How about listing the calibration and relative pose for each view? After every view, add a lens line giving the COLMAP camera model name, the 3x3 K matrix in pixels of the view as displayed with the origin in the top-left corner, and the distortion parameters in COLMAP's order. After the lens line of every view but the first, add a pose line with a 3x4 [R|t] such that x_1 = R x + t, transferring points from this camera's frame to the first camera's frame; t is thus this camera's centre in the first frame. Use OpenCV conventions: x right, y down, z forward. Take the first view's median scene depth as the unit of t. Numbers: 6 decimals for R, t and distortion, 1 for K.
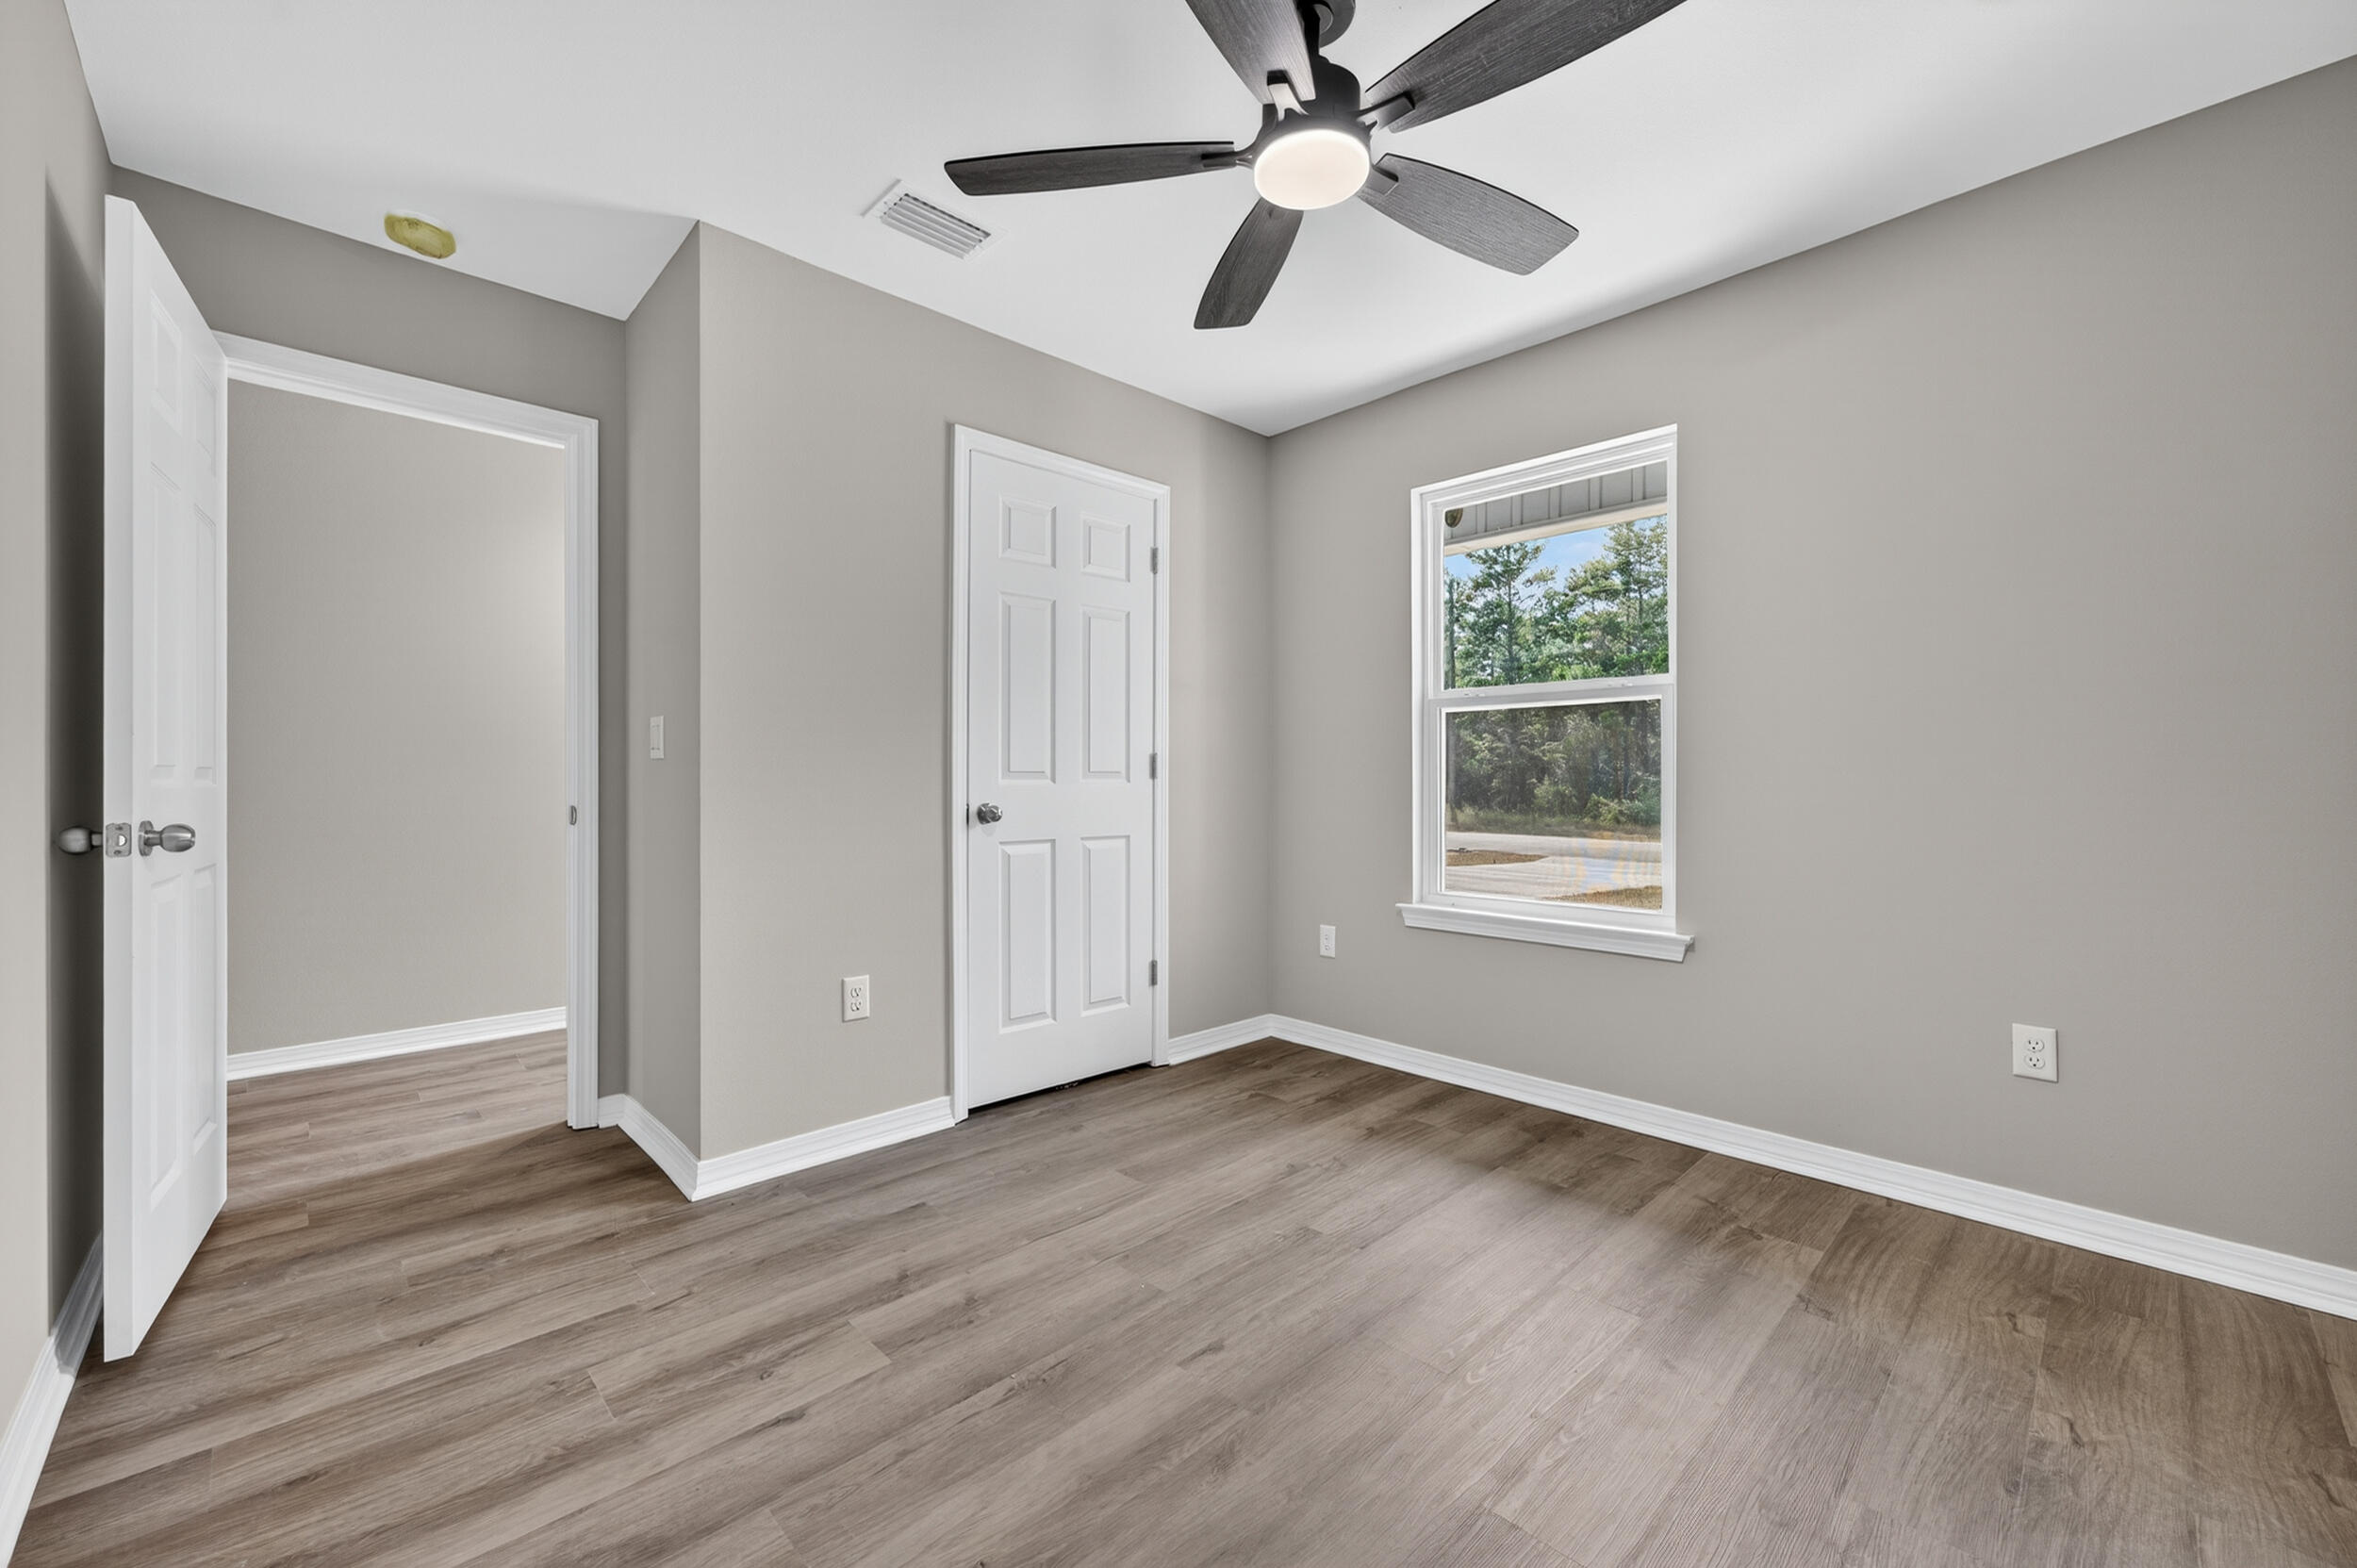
lens RADIAL K [[931.5, 0, 1188.5], [0, 931.5, 796.7], [0, 0, 1]] dist [-0.003571, 0.000297]
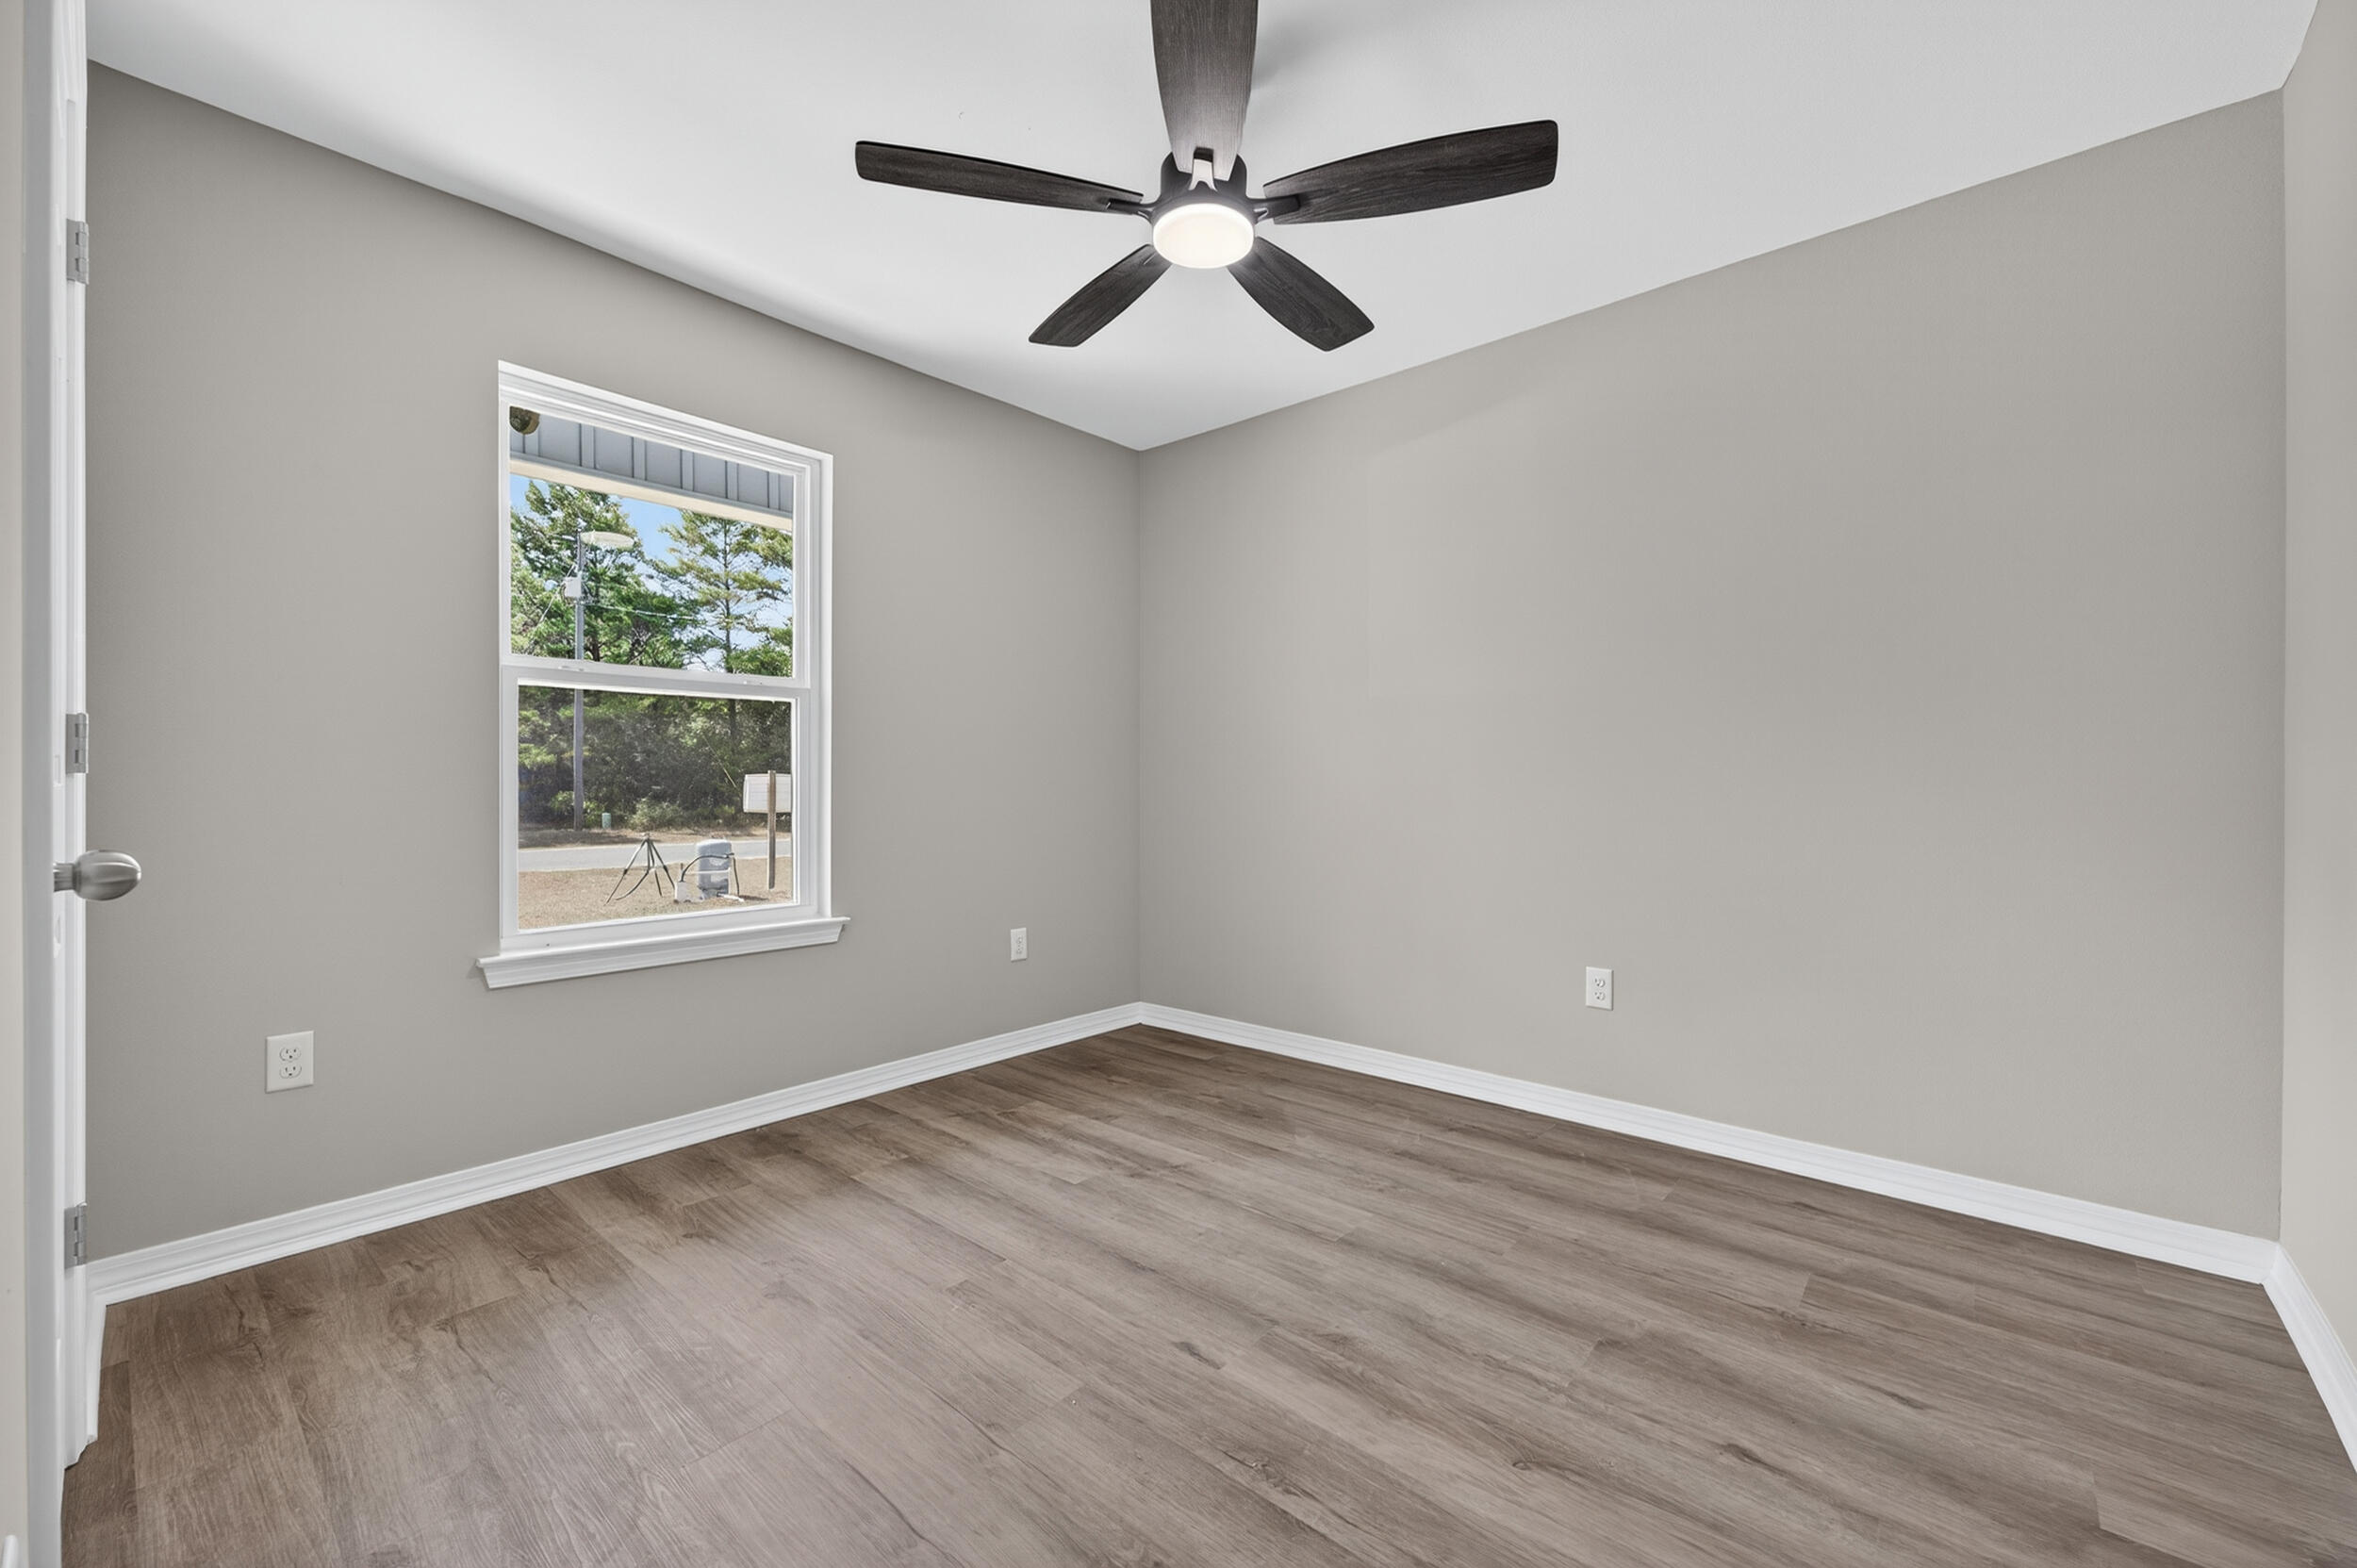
lens RADIAL K [[931.5, 0, 1161.4], [0, 931.5, 779.9], [0, 0, 1]] dist [-0.003571, 0.000297]
pose [[-0.066607, 0.003046, 0.997775, -0.685462], [0.015829, 0.999873, -0.001996, -0.008694], [-0.997654, 0.015661, -0.066646, 0.770125]]
